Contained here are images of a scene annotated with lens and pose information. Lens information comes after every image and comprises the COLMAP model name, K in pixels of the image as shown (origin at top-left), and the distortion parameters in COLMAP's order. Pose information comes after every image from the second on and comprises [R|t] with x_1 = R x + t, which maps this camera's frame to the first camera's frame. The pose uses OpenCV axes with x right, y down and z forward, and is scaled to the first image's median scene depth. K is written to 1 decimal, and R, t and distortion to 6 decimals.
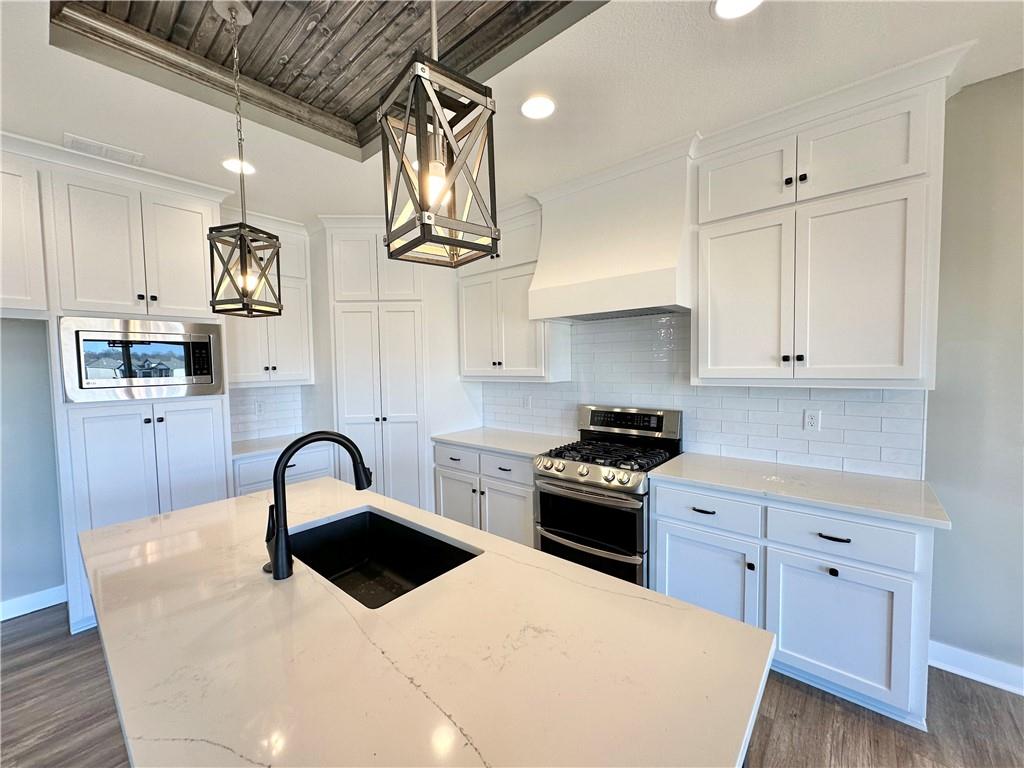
lens RADIAL K [[405.0, 0, 512.8], [0, 405.0, 385.8], [0, 0, 1]] dist [-0.000619, 0.000904]
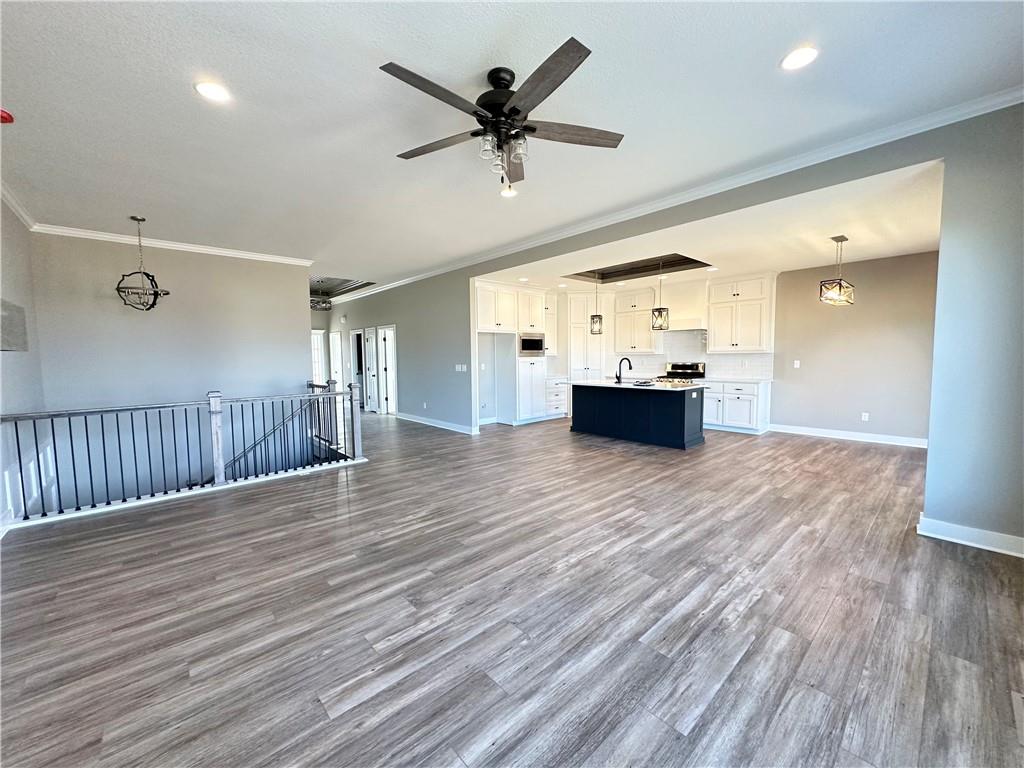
lens RADIAL K [[405.0, 0, 512.1], [0, 405.0, 385.5], [0, 0, 1]] dist [-0.000619, 0.000904]
pose [[0.993092, 0.001485, -0.117331, -0.591927], [0.002682, 0.999371, 0.035351, 0.111133], [0.117310, -0.035422, 0.992463, -1.971571]]
